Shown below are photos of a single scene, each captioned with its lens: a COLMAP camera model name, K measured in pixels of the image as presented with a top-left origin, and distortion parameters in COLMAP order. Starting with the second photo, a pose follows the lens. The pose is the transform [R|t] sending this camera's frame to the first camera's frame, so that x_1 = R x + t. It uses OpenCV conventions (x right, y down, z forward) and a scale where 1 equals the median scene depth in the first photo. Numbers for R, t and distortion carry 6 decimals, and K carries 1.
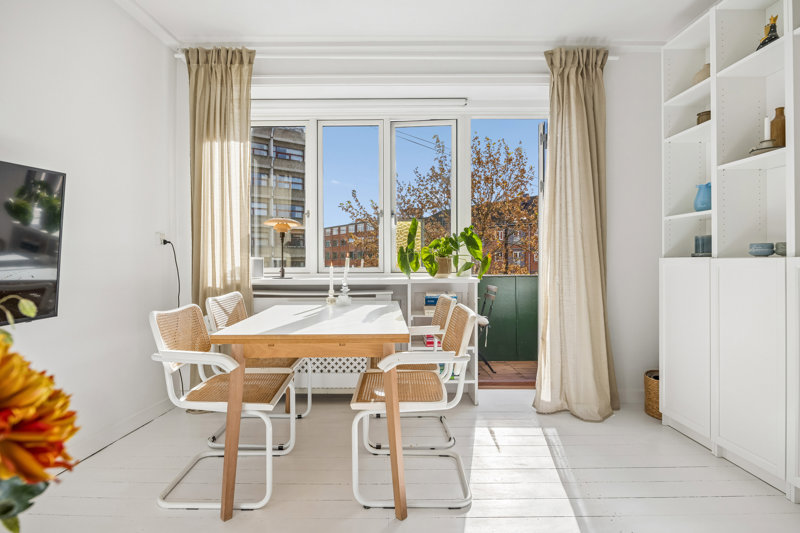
lens RADIAL K [[402.3, 0, 395.9], [0, 402.3, 261.4], [0, 0, 1]] dist [-0.000681, 0.000053]
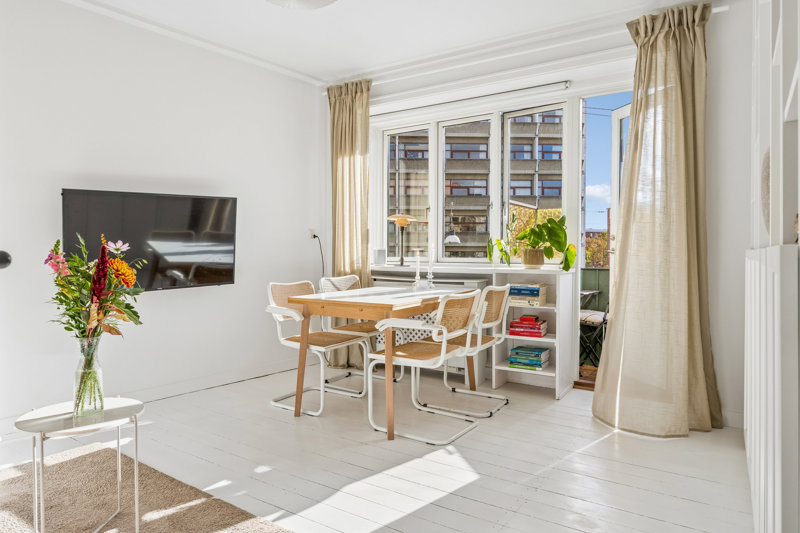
lens RADIAL K [[500.9, 0, 399.5], [0, 500.9, 255.5], [0, 0, 1]] dist [0.031579, 0.000246]
pose [[0.841120, 0.010838, -0.540739, 0.554383], [-0.006745, 0.999932, 0.009550, -0.002746], [0.540806, -0.004385, 0.841136, -0.243086]]
